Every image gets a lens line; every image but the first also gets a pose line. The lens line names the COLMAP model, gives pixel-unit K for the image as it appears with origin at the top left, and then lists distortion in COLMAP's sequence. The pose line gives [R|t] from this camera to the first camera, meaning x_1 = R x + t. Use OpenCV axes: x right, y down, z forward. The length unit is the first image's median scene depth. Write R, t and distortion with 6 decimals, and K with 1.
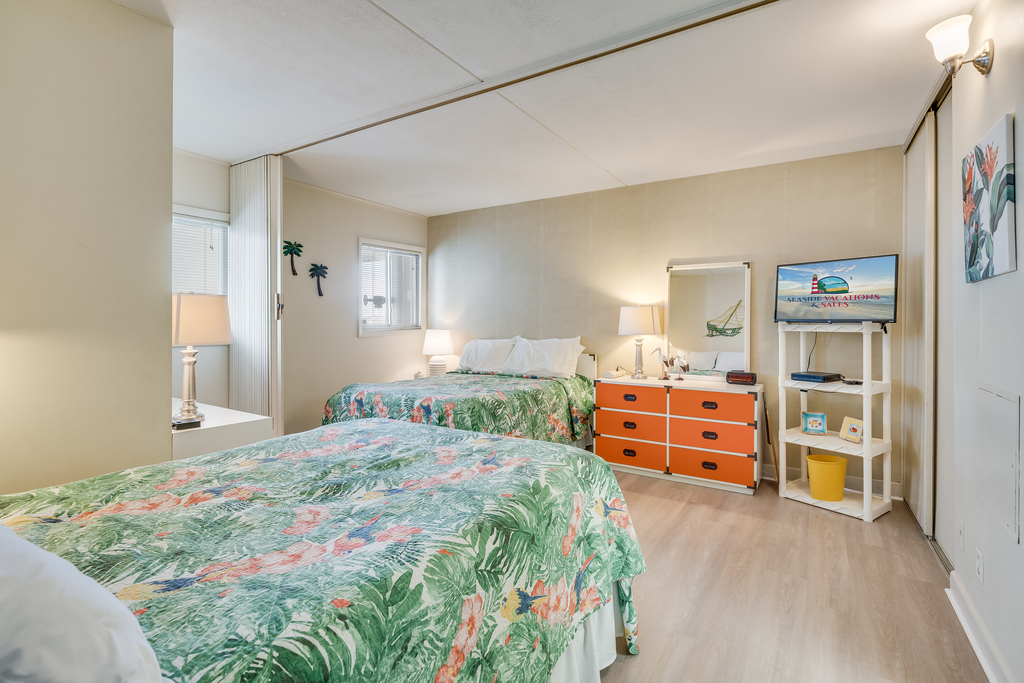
lens RADIAL K [[478.9, 0, 529.4], [0, 478.9, 324.5], [0, 0, 1]] dist [0.001588, 0.000284]
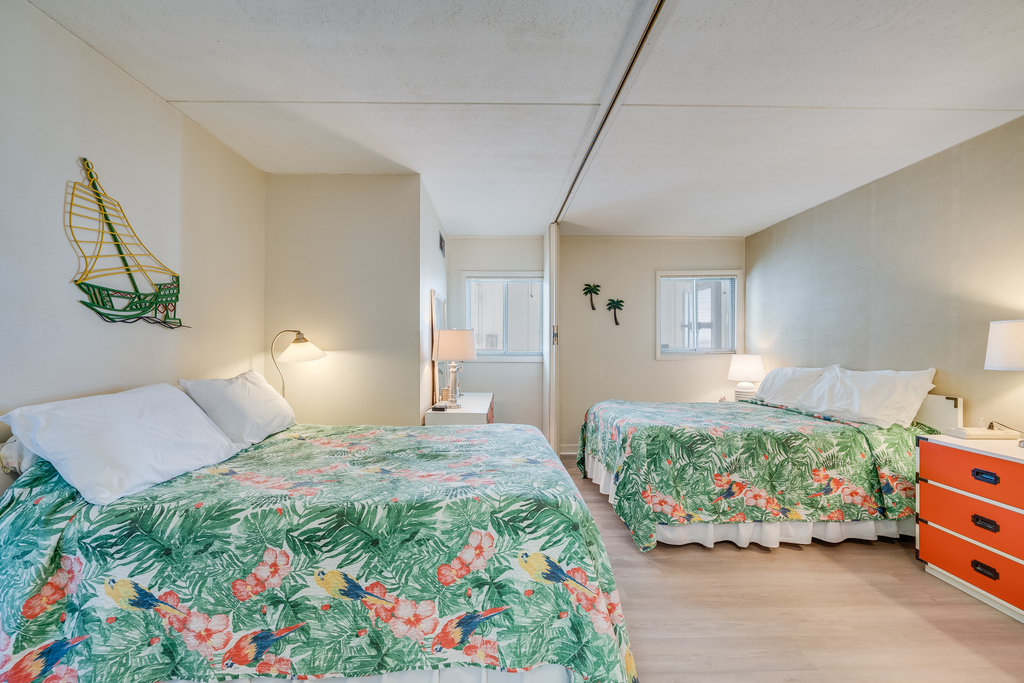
lens RADIAL K [[405.0, 0, 518.3], [0, 405.0, 346.8], [0, 0, 1]] dist [-0.004189, -0.000044]
pose [[0.537933, 0.003423, -0.842981, 0.389913], [-0.005226, 0.999986, 0.000726, -0.004748], [0.842971, 0.004015, 0.537944, 0.305863]]
